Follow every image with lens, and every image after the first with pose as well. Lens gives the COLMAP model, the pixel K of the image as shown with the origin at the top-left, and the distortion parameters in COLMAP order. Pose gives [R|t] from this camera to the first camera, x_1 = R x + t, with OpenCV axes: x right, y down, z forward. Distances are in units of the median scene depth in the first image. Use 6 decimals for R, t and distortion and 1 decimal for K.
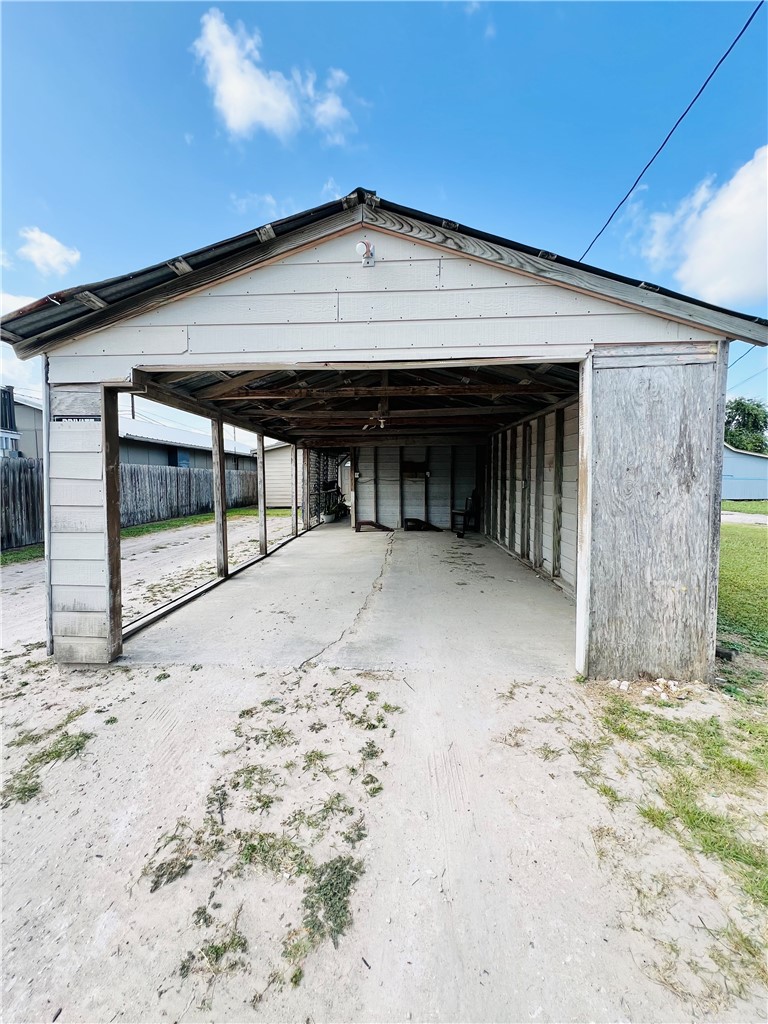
lens RADIAL K [[404.0, 0, 387.5], [0, 404.0, 507.6], [0, 0, 1]] dist [0.003900, 0.000203]
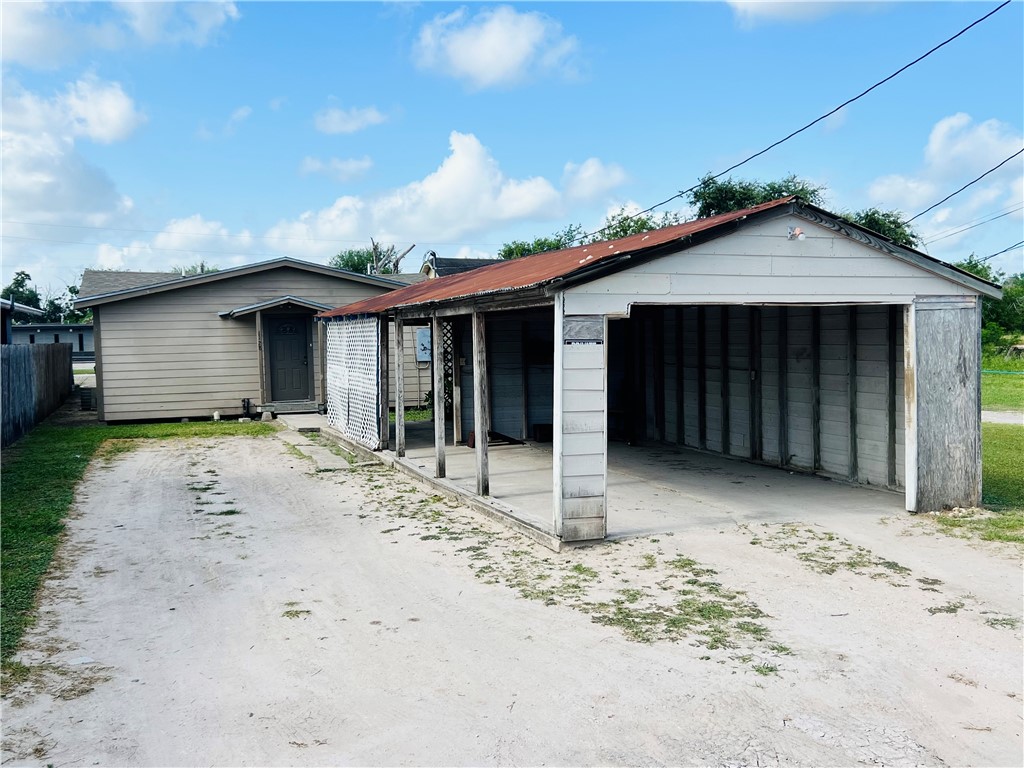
lens RADIAL K [[967.3, 0, 509.7], [0, 967.3, 383.7], [0, 0, 1]] dist [0.024921, 0.000000]
pose [[0.929299, -0.028635, 0.368217, -2.298076], [0.038240, 0.999091, -0.018813, -0.047056], [-0.367344, 0.031563, 0.929550, -1.874101]]
